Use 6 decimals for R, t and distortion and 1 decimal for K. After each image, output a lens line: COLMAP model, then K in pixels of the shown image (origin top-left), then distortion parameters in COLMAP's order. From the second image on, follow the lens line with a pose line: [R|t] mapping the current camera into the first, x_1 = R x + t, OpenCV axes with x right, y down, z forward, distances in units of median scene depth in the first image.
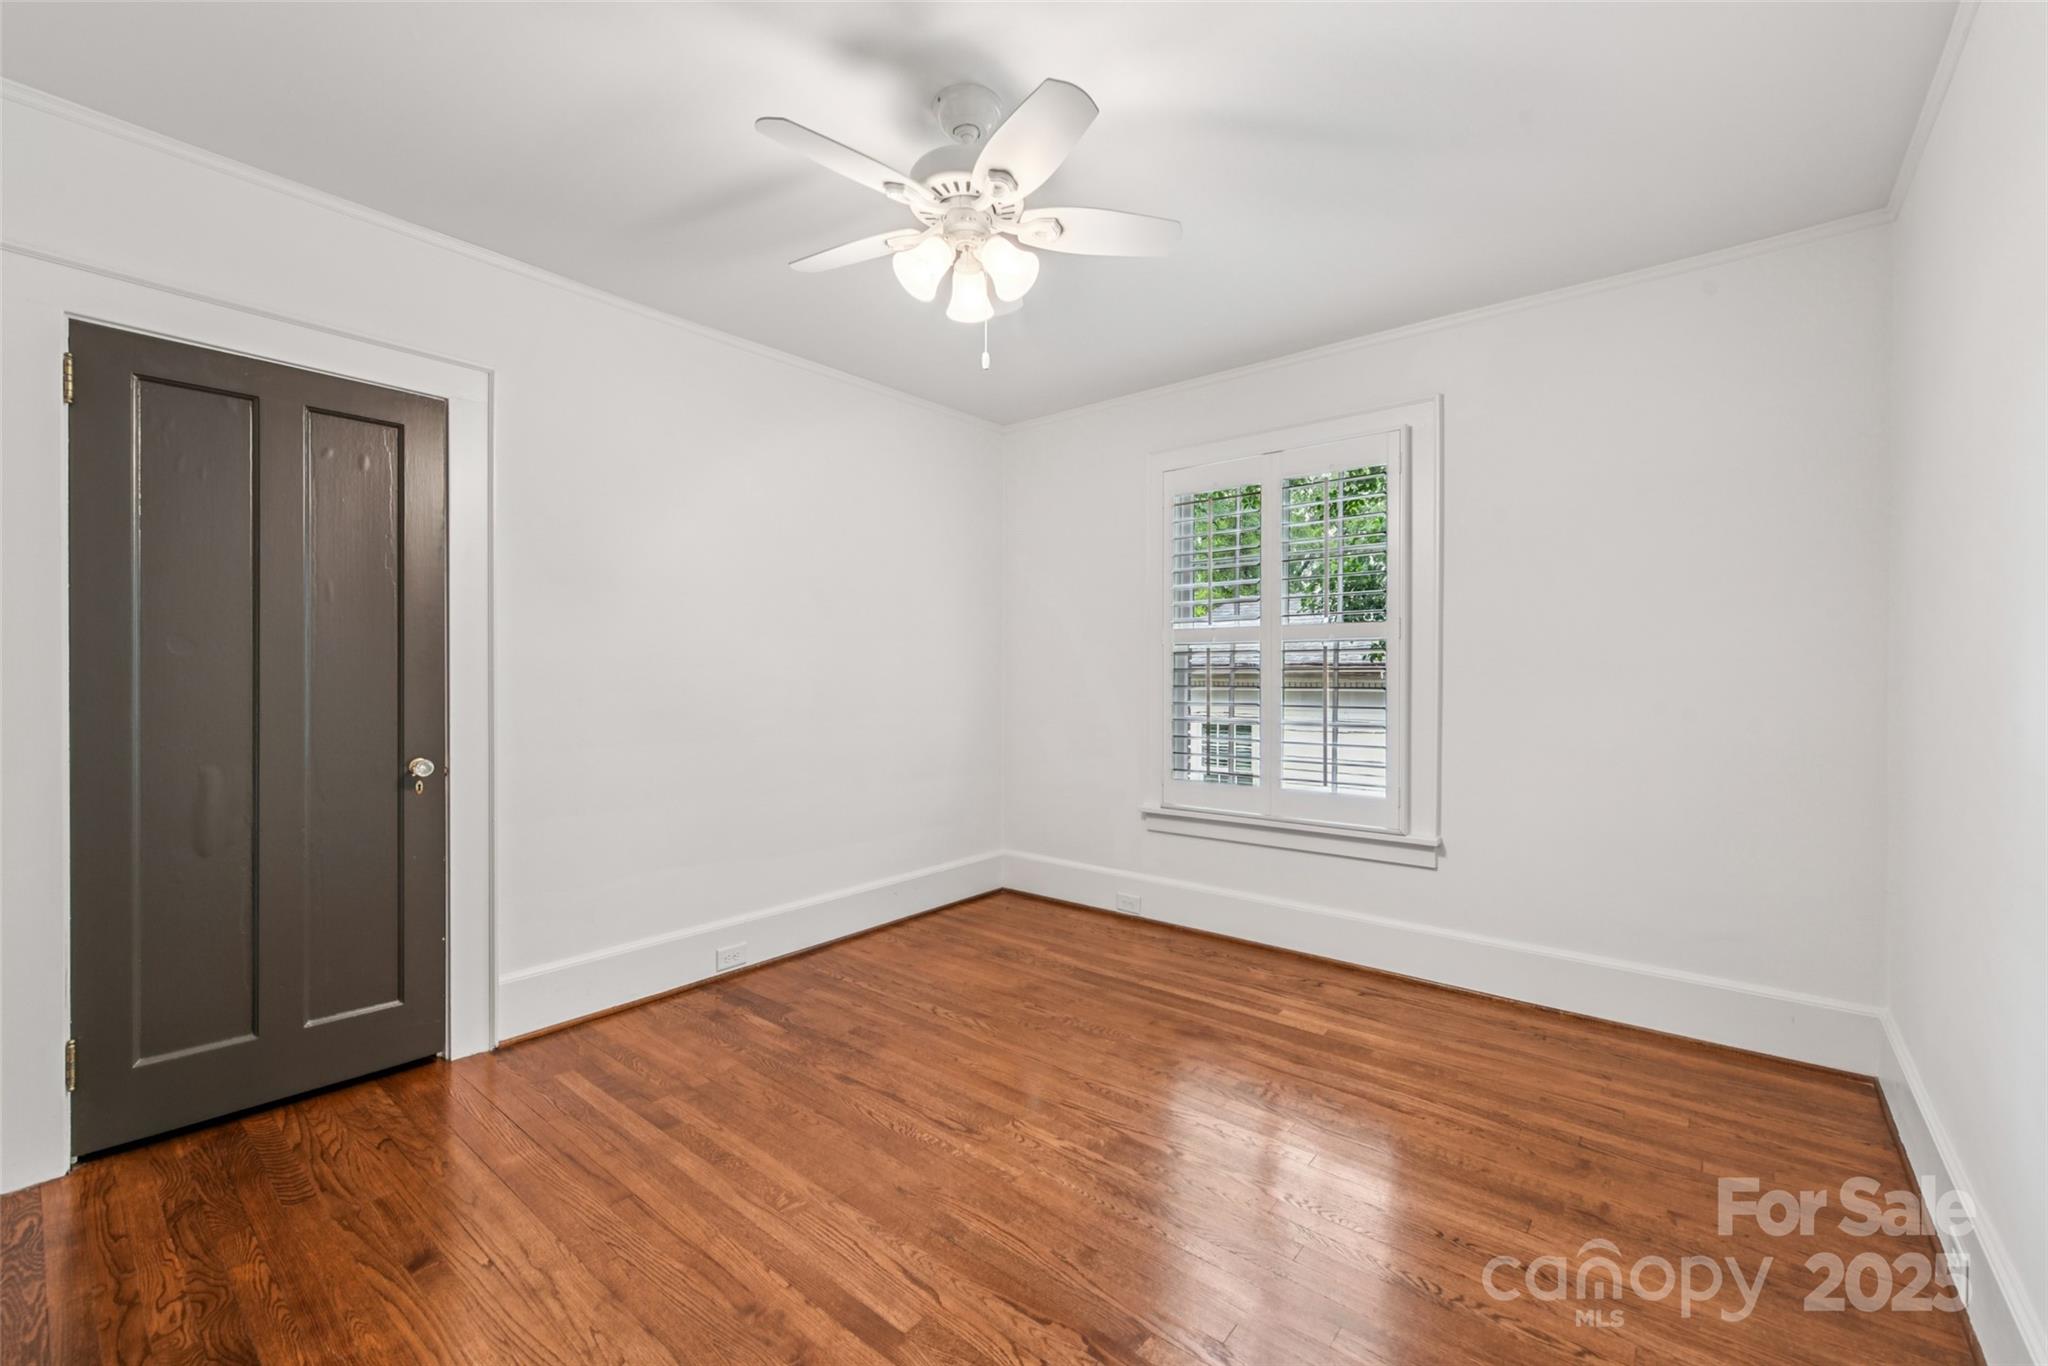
lens RADIAL K [[849.9, 0, 1022.1], [0, 849.9, 675.9], [0, 0, 1]] dist [-0.002870, -0.000600]
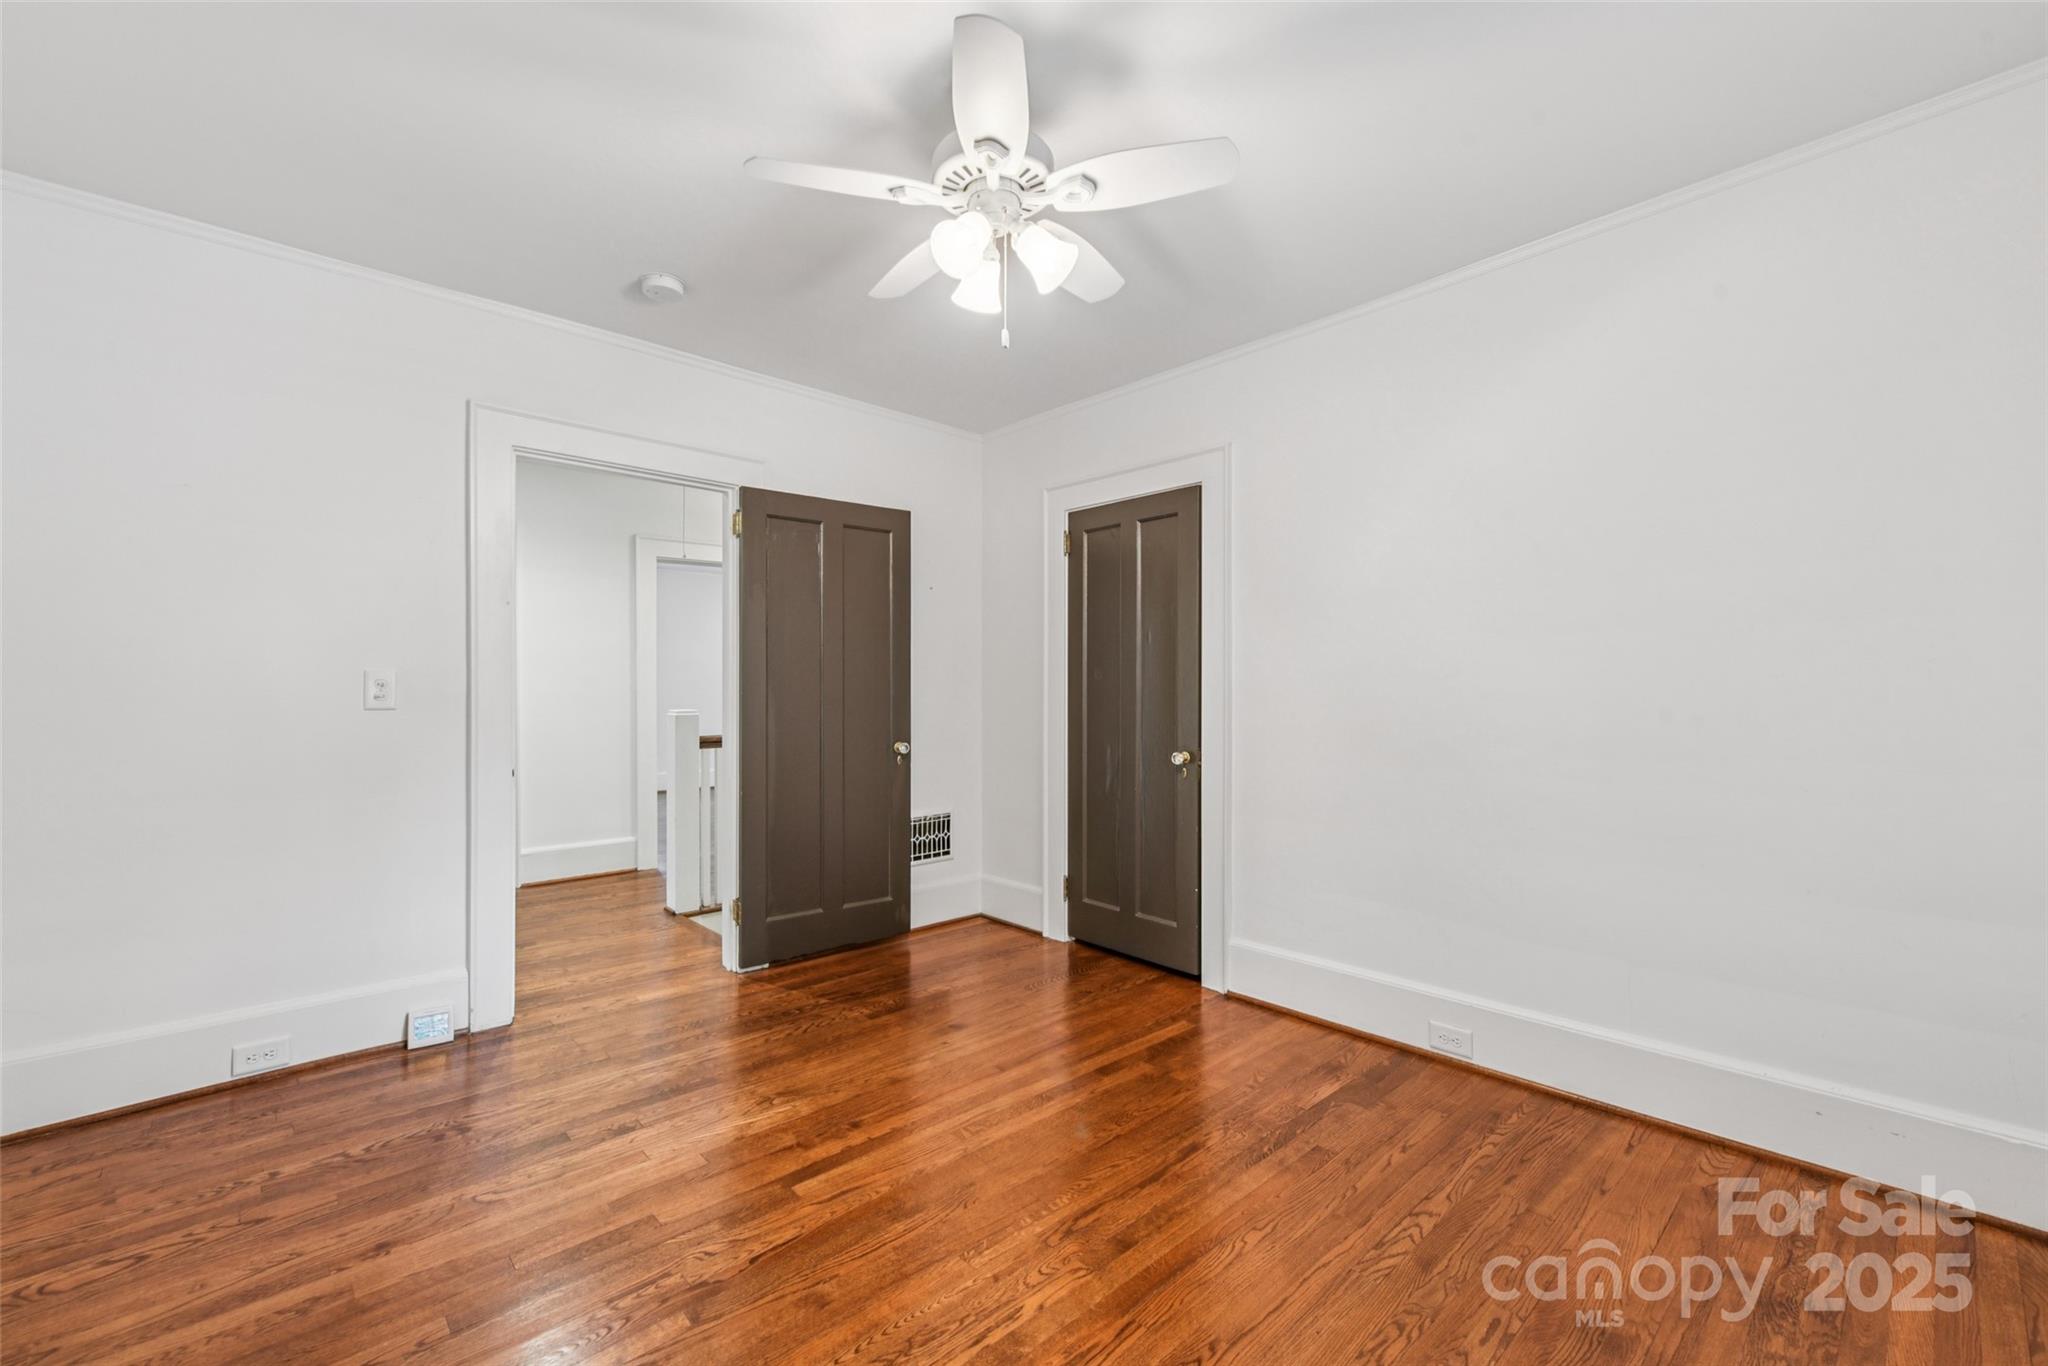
lens RADIAL K [[849.9, 0, 1023.0], [0, 849.9, 691.5], [0, 0, 1]] dist [-0.002870, -0.000600]
pose [[-0.146772, 0.000292, -0.989170, 0.726592], [-0.000224, 1.000000, 0.000328, -0.000671], [0.989170, 0.000269, -0.146772, 1.007247]]
